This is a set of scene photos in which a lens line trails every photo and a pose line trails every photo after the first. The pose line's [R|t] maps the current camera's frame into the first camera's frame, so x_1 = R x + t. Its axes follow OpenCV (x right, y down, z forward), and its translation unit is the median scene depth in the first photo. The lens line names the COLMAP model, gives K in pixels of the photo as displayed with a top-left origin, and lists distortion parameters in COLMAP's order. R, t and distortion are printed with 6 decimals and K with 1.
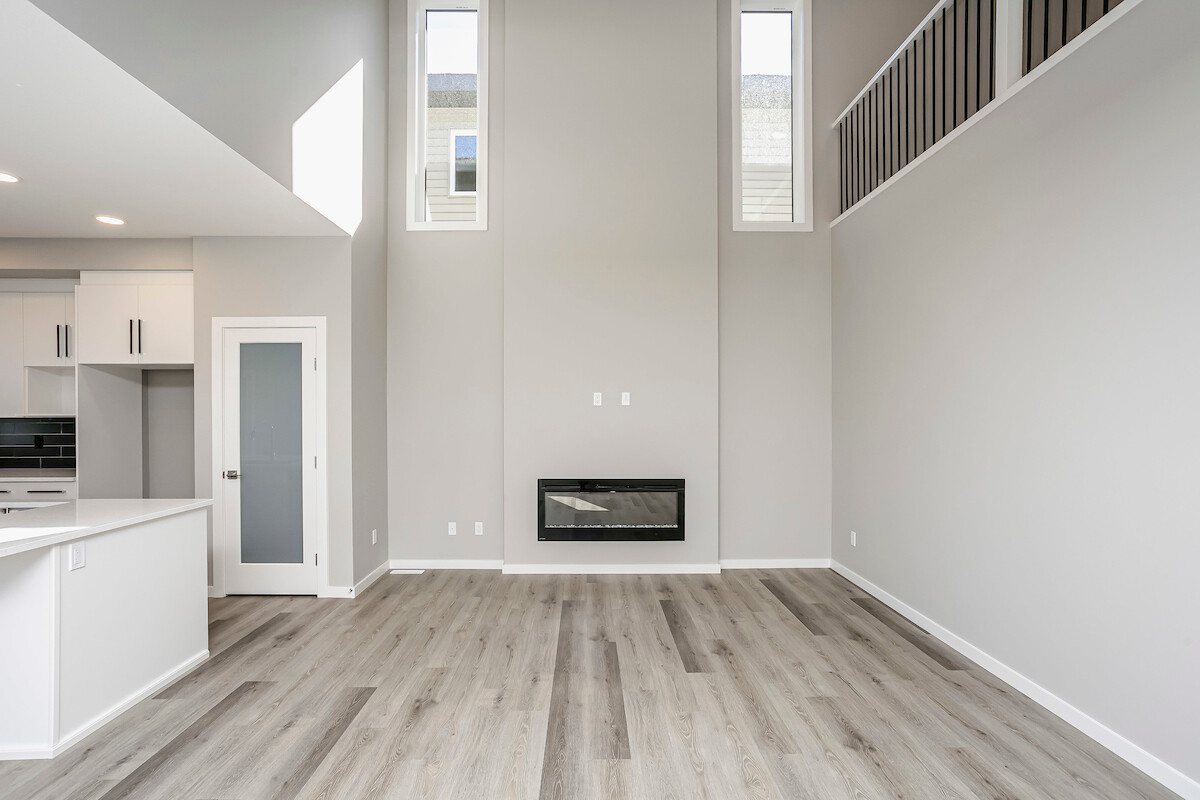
lens RADIAL K [[585.0, 0, 595.3], [0, 585.0, 401.2], [0, 0, 1]] dist [0.004535, 0.000312]
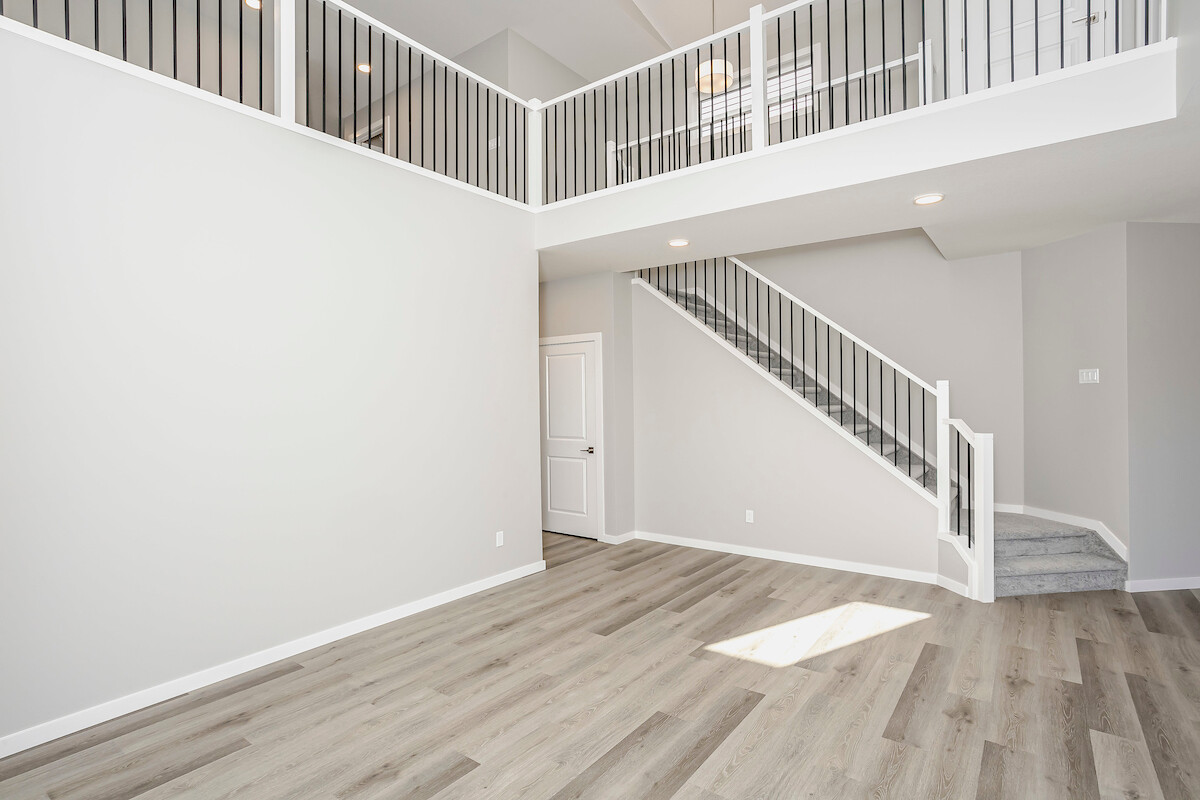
lens RADIAL K [[583.0, 0, 595.0], [0, 583.0, 402.2], [0, 0, 1]] dist [-0.004770, 0.000098]
pose [[-0.782482, 0.005051, 0.622653, -0.470586], [0.003499, 0.999987, -0.003714, 0.006900], [-0.622664, -0.000727, -0.782489, 1.665660]]
